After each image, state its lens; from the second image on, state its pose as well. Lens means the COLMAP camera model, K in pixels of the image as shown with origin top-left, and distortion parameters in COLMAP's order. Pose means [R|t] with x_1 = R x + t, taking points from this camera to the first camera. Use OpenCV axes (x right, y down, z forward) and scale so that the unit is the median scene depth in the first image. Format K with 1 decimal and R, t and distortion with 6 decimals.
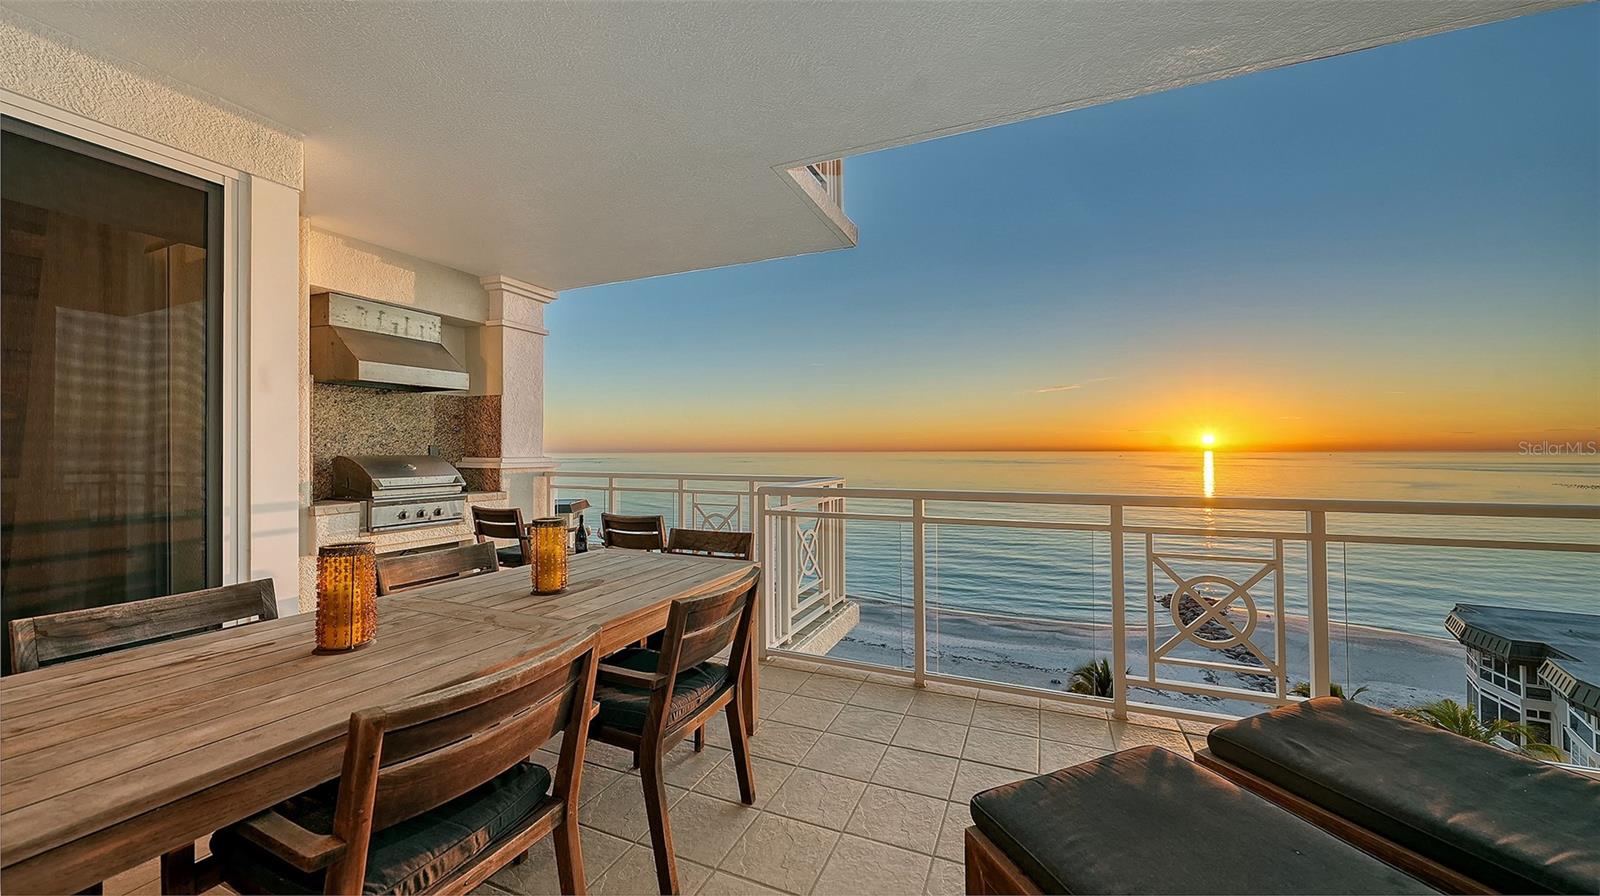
lens RADIAL K [[548.4, 0, 833.4], [0, 548.4, 445.7], [0, 0, 1]] dist [-0.000765, -0.000049]
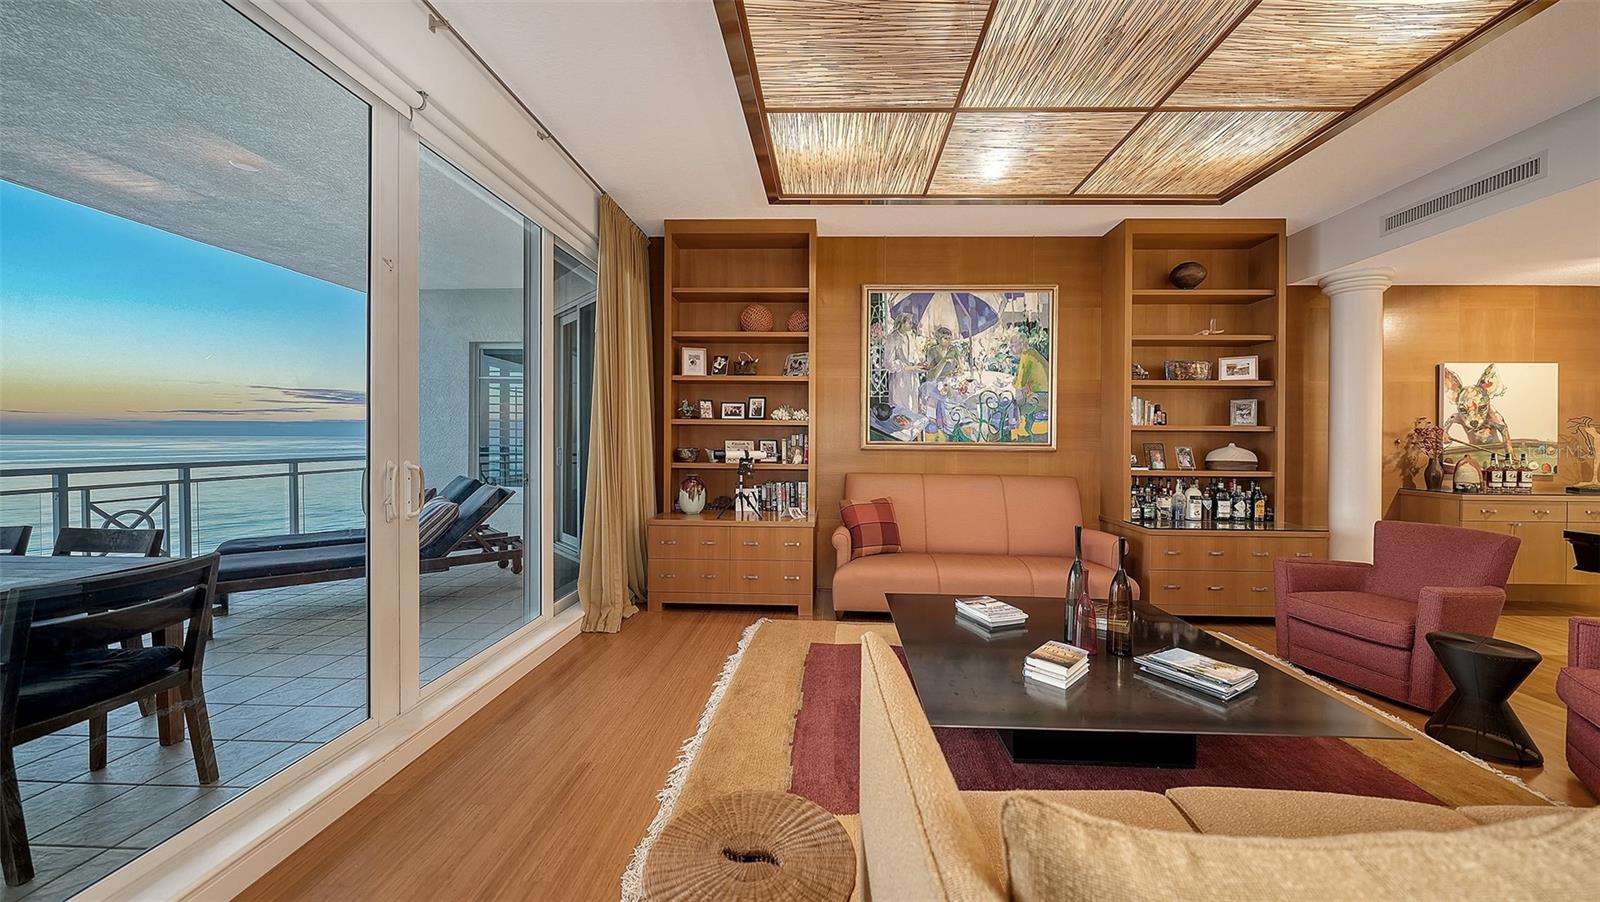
lens RADIAL K [[561.8, 0, 820.8], [0, 561.8, 439.5], [0, 0, 1]] dist [-0.000641, -0.000102]
pose [[-0.340509, -0.003175, 0.940236, -0.989794], [-0.018814, 0.999817, -0.003438, -0.012290], [-0.940053, -0.018860, -0.340506, -0.260720]]
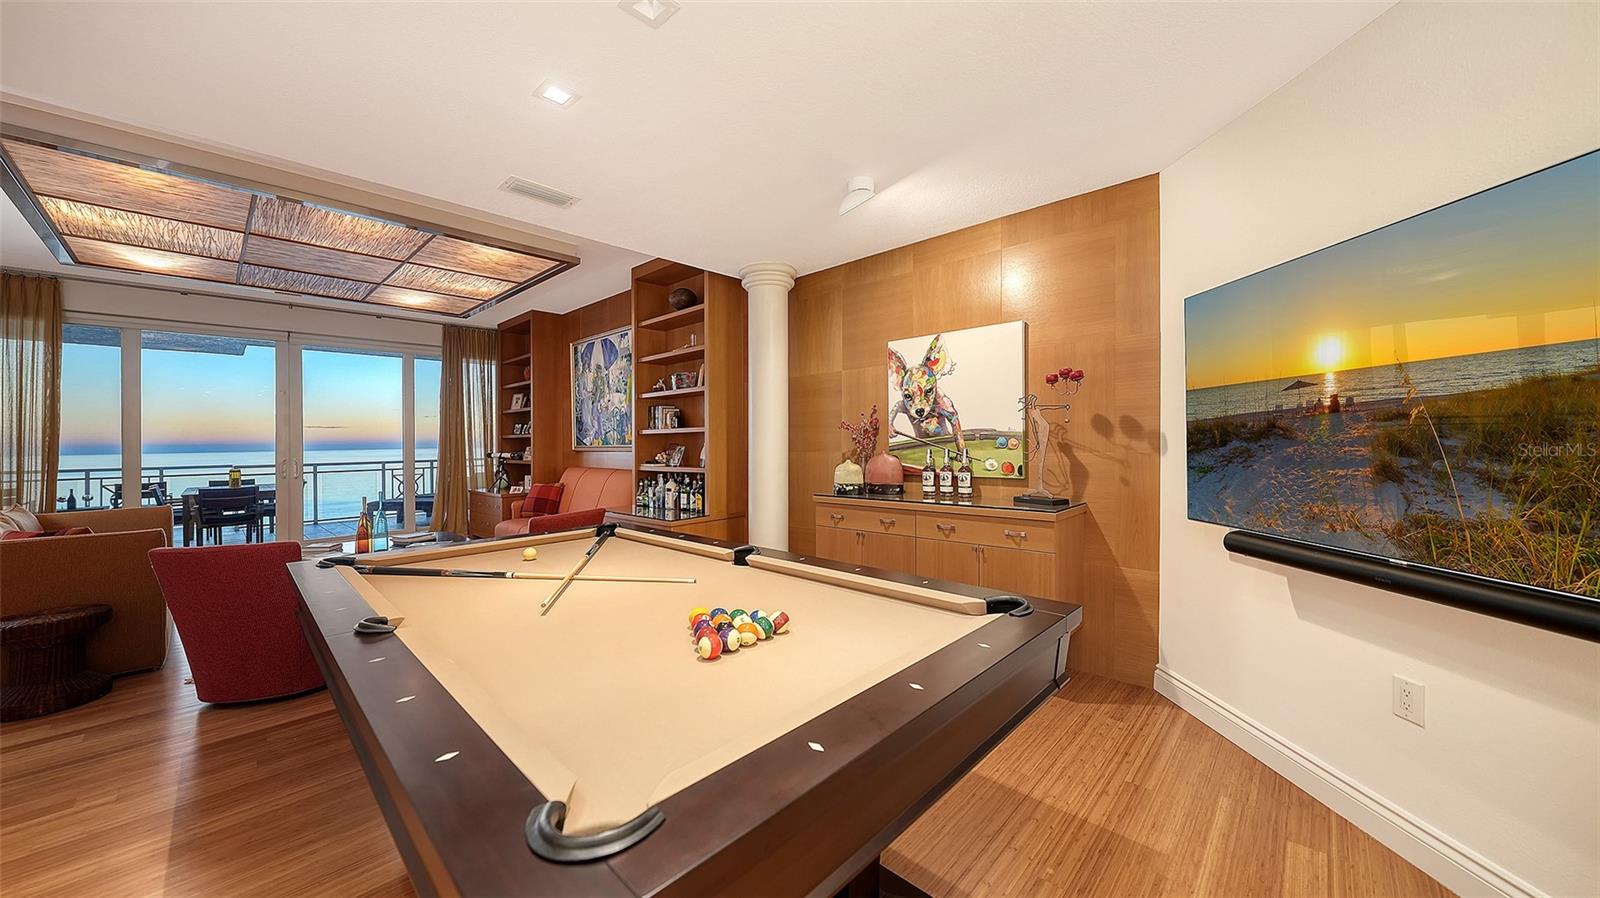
lens RADIAL K [[560.1, 0, 801.6], [0, 560.1, 428.6], [0, 0, 1]] dist [-0.000894, -0.000097]
pose [[0.367261, 0.014481, 0.930005, -1.277565], [0.006752, 0.999811, -0.018234, -0.030268], [-0.930093, 0.012976, 0.367094, -1.966563]]
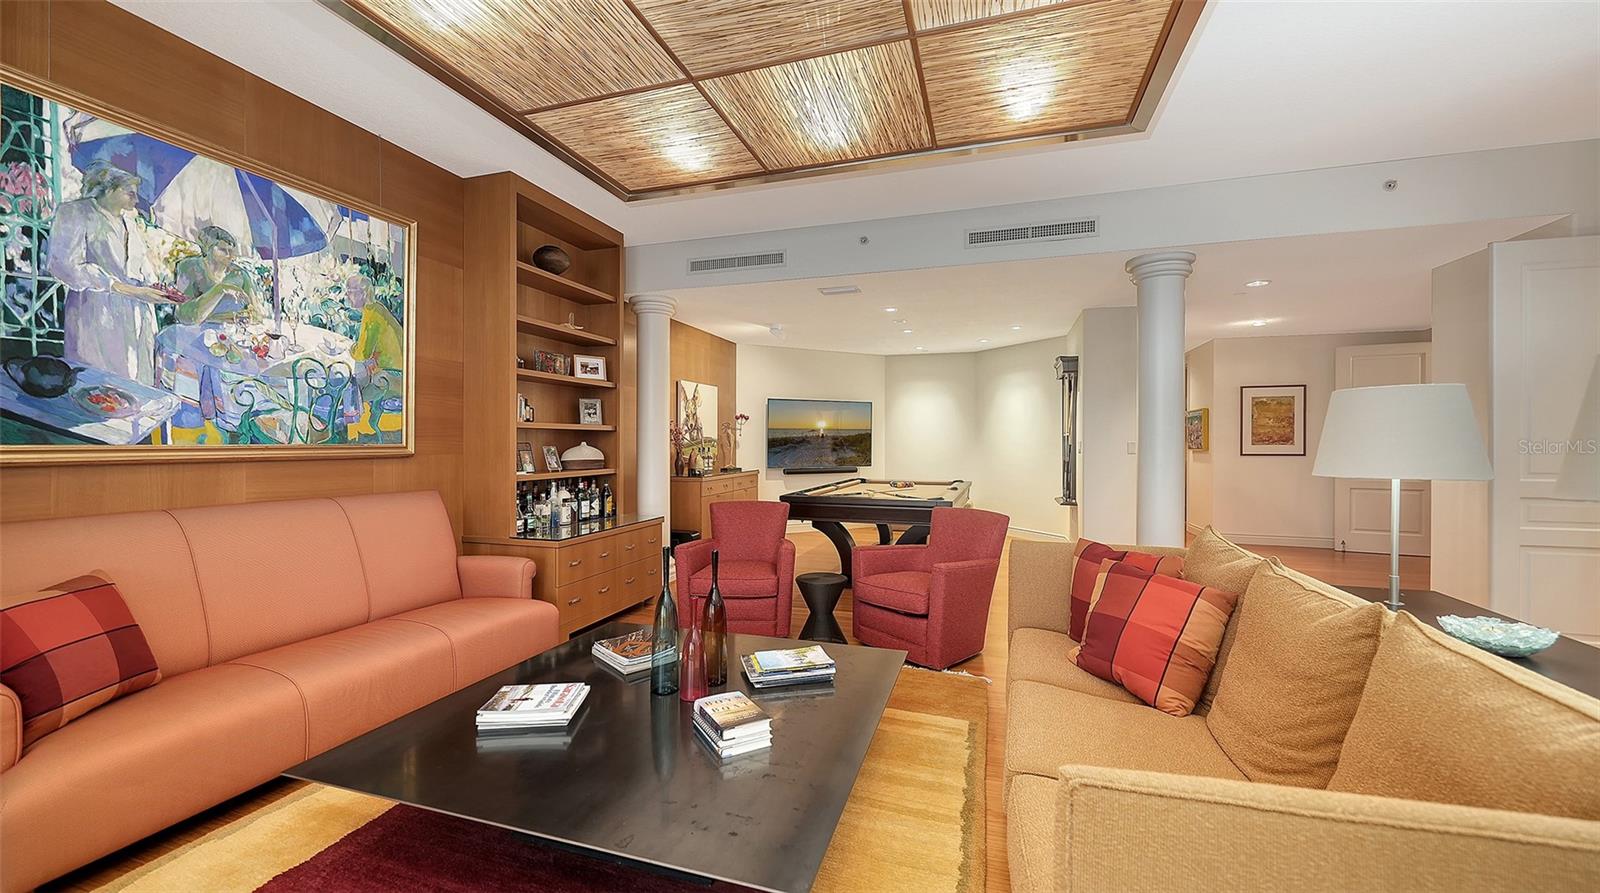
lens RADIAL K [[599.4, 0, 809.1], [0, 599.4, 438.4], [0, 0, 1]] dist [-0.000642, -0.000105]
pose [[-0.997406, -0.000405, -0.071983, -0.597293], [0.000739, 0.999874, -0.015863, -0.012001], [0.071980, -0.015875, -0.997280, -0.200353]]
